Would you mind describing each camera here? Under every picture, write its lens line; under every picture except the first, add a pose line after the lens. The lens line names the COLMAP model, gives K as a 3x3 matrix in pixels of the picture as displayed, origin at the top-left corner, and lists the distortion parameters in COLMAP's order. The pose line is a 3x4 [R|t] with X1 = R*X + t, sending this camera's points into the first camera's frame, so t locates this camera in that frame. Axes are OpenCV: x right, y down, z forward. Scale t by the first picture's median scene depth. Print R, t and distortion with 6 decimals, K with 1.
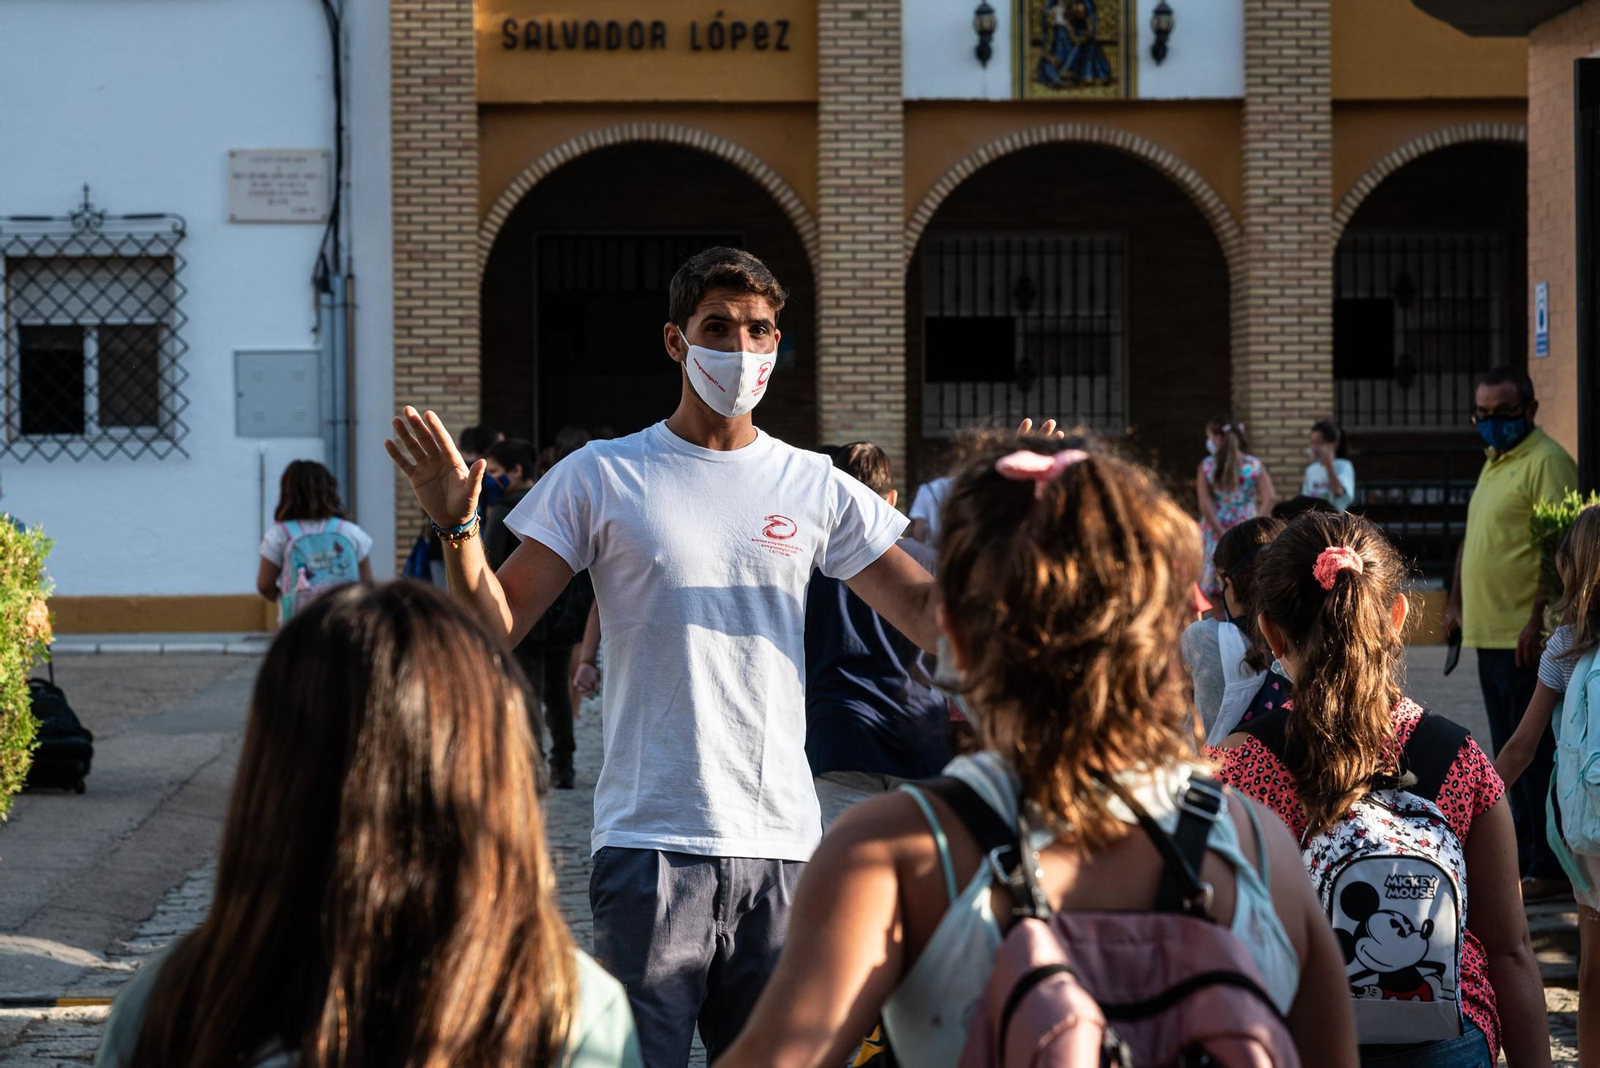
lens RADIAL K [[6971.2, 0, 800.0], [0, 6971.2, 534.0], [0, 0, 1]] dist [0.842584, -0.162815]
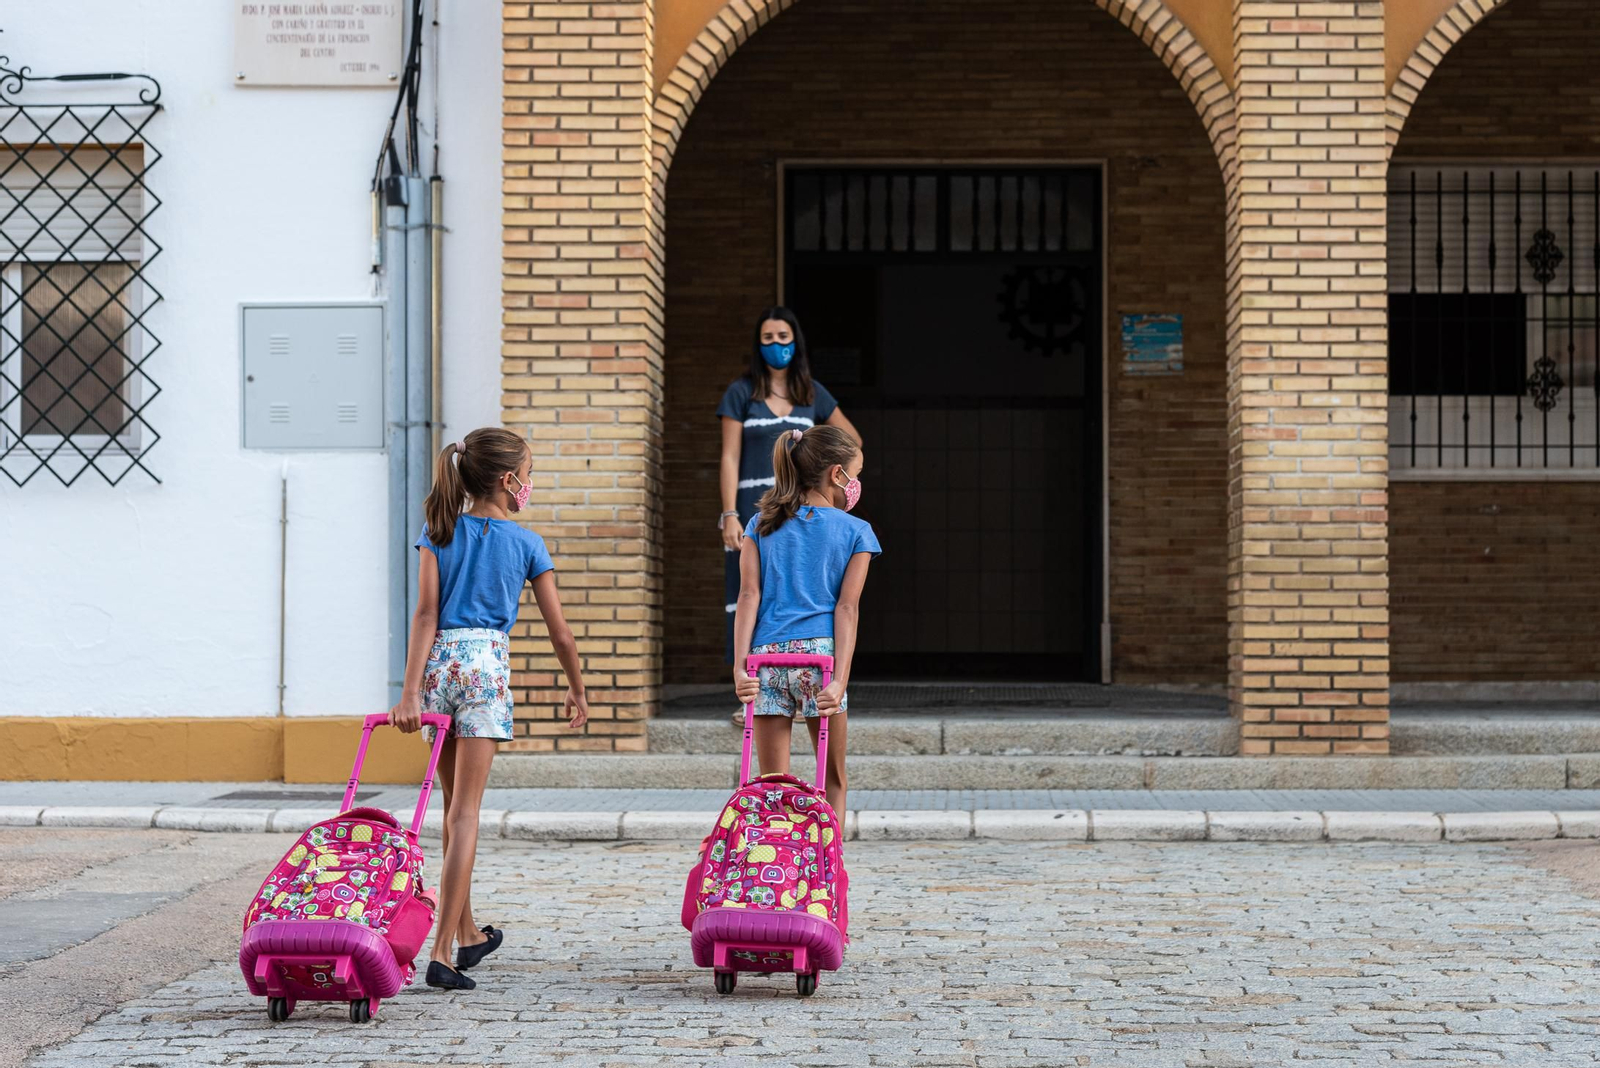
lens RADIAL K [[3520.5, 0, 800.7], [0, 3520.5, 528.7], [0, 0, 1]] dist [0.064480, -0.330532]
pose [[0.995906, 0.003891, -0.090307, -0.006769], [-0.007759, 0.999066, -0.042520, 0.005041], [0.090057, 0.043046, 0.995006, 0.707907]]
